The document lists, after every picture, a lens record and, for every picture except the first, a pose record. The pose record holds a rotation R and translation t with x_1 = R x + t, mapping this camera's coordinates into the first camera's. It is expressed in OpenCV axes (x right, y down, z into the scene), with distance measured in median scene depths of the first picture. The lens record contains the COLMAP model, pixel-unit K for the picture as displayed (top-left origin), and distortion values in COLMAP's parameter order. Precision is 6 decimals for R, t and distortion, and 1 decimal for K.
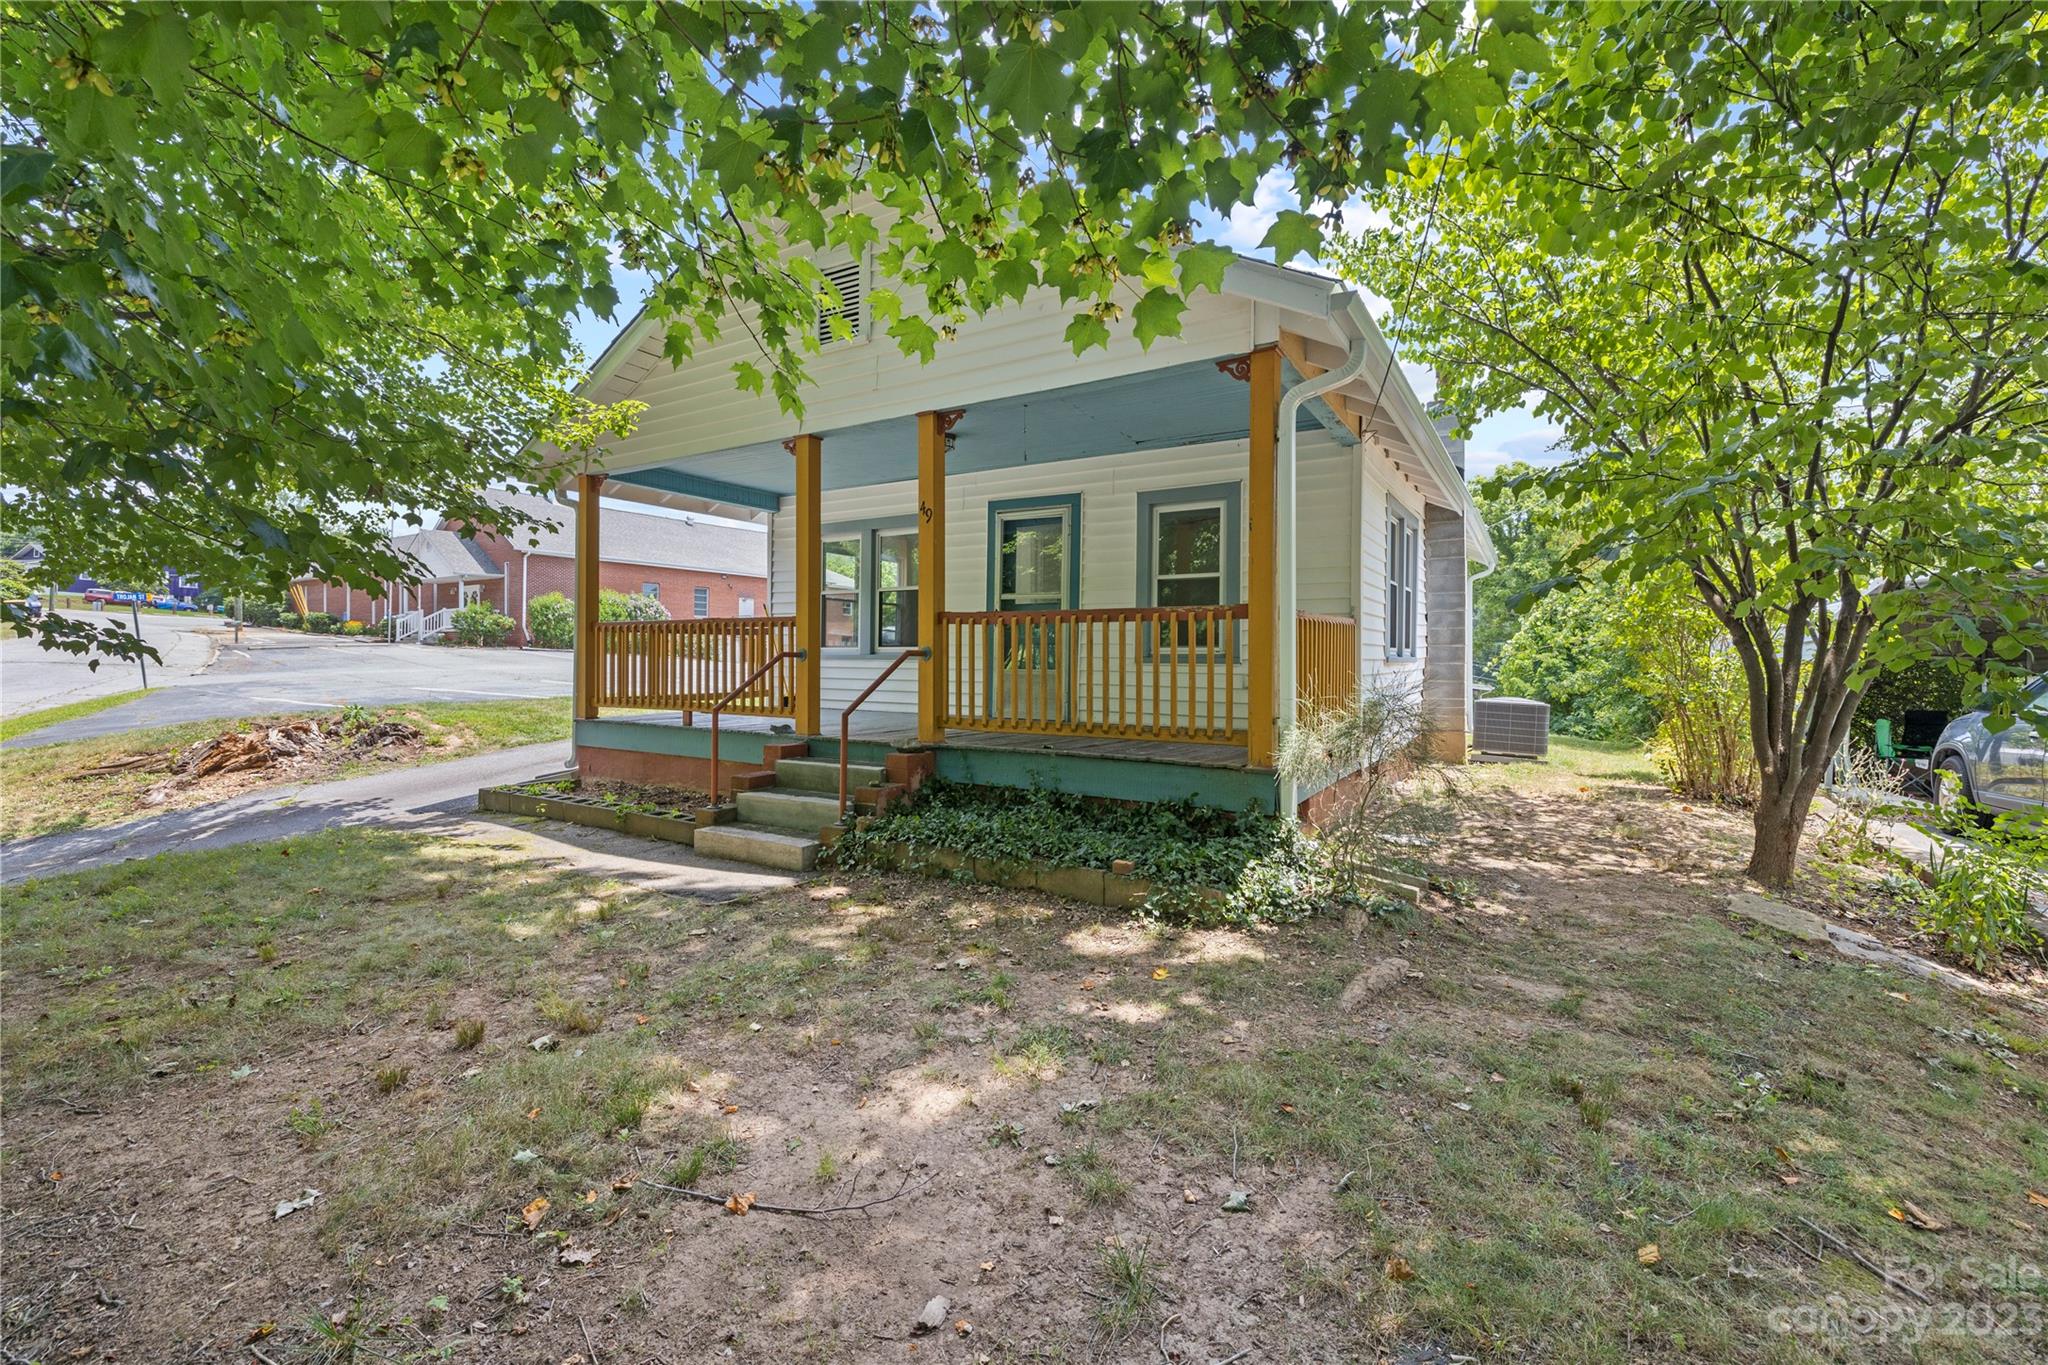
lens RADIAL K [[870.7, 0, 1026.6], [0, 870.7, 672.4], [0, 0, 1]] dist [0.002218, -0.000105]
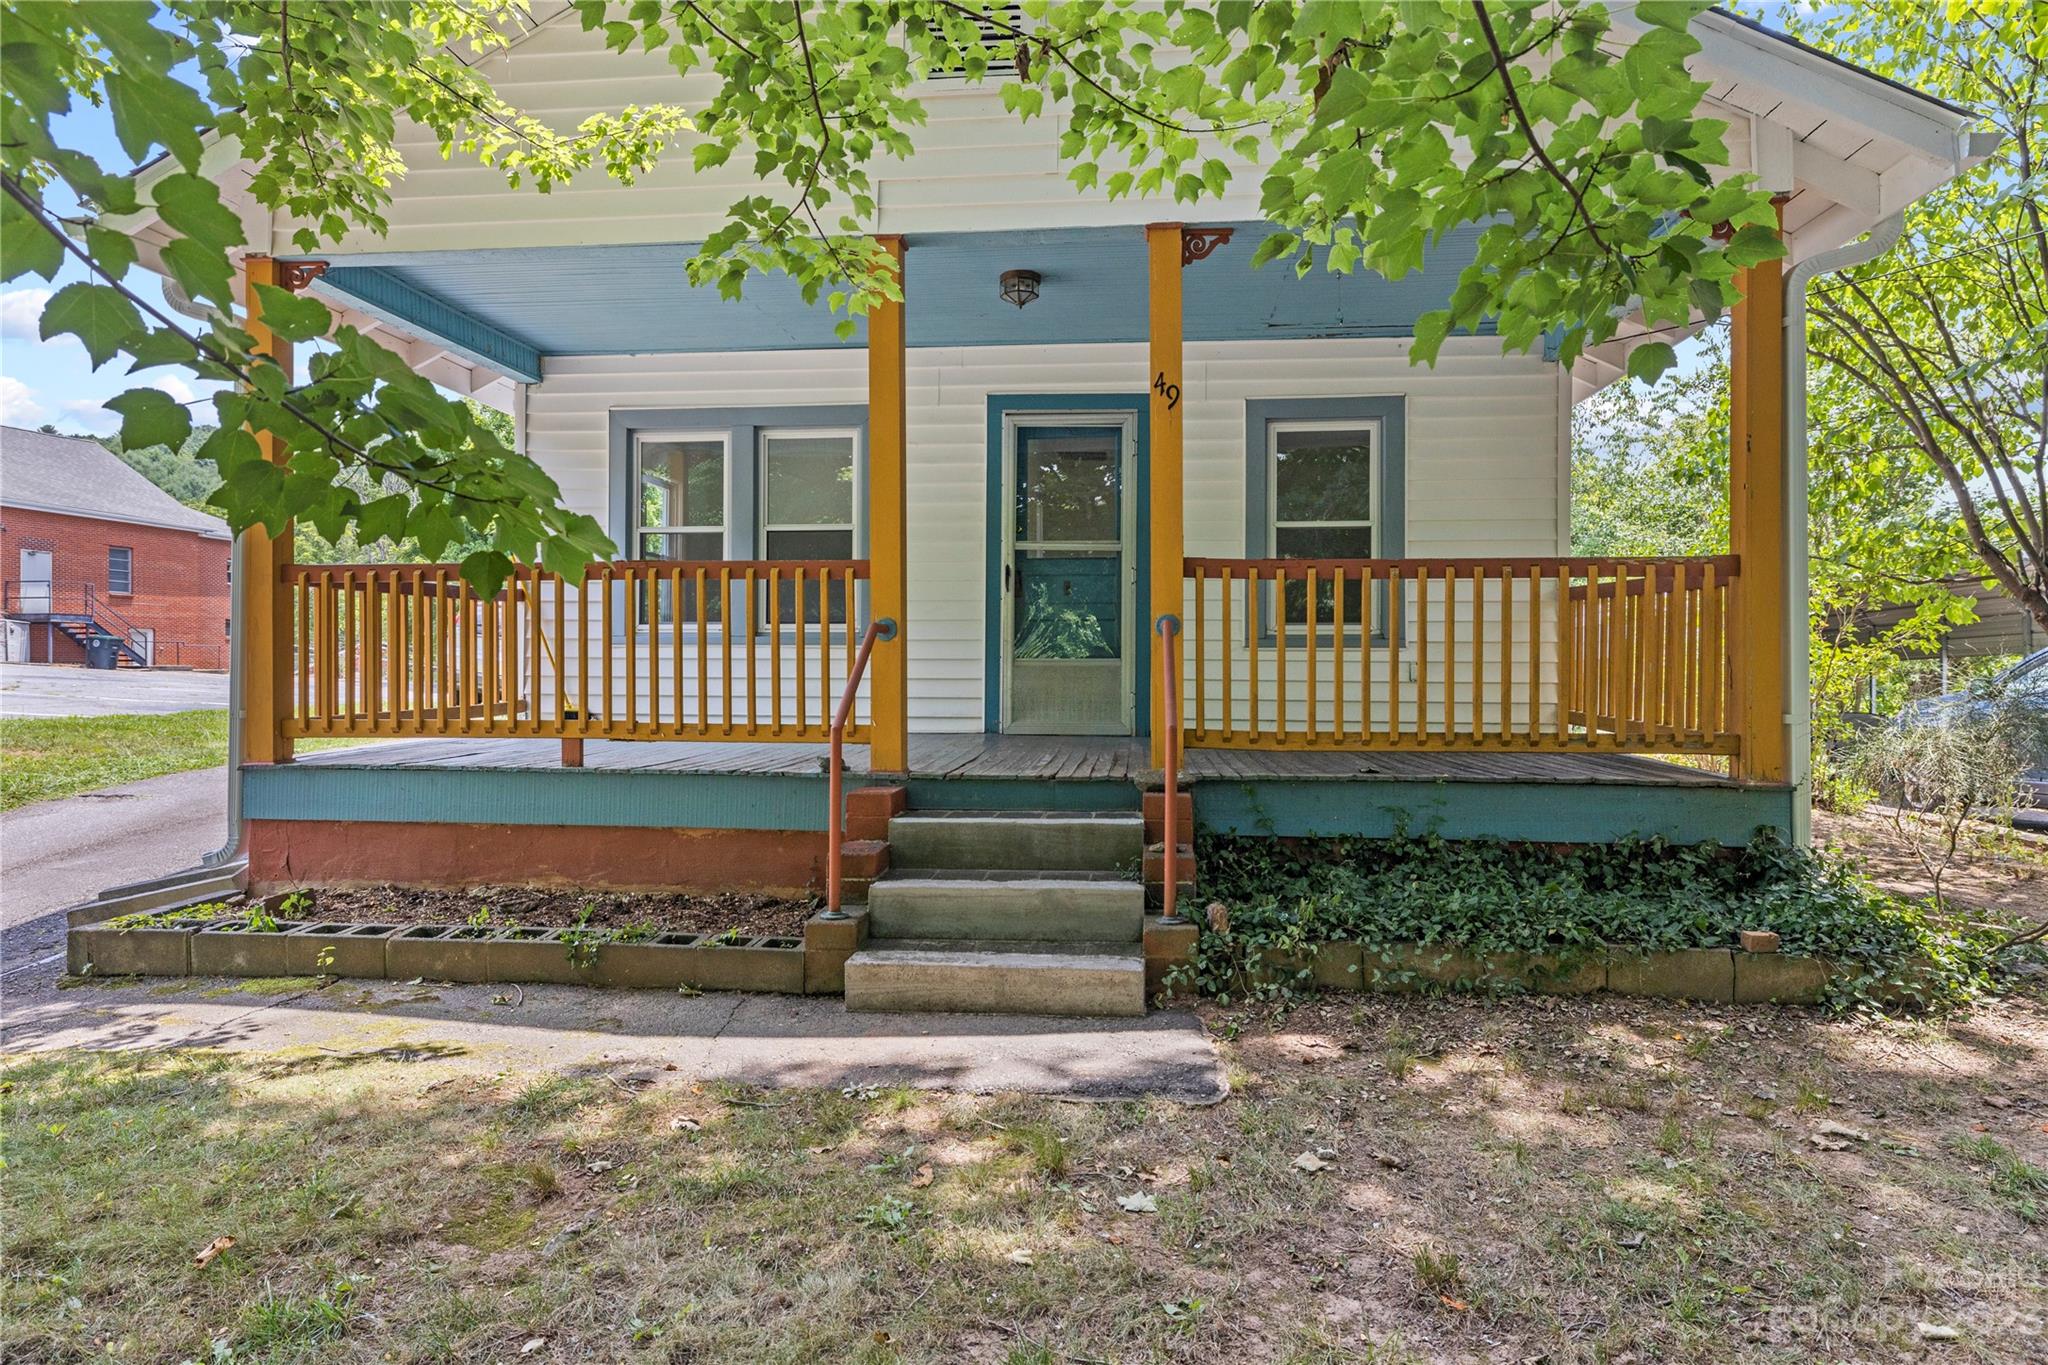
lens RADIAL K [[1162.0, 0, 1027.9], [0, 1162.0, 678.1], [0, 0, 1]] dist [-0.001690, -0.000055]
pose [[0.905181, -0.010966, 0.424885, -0.425264], [0.010372, 0.999939, 0.003711, 0.008251], [-0.424899, 0.001048, 0.905240, 0.246166]]
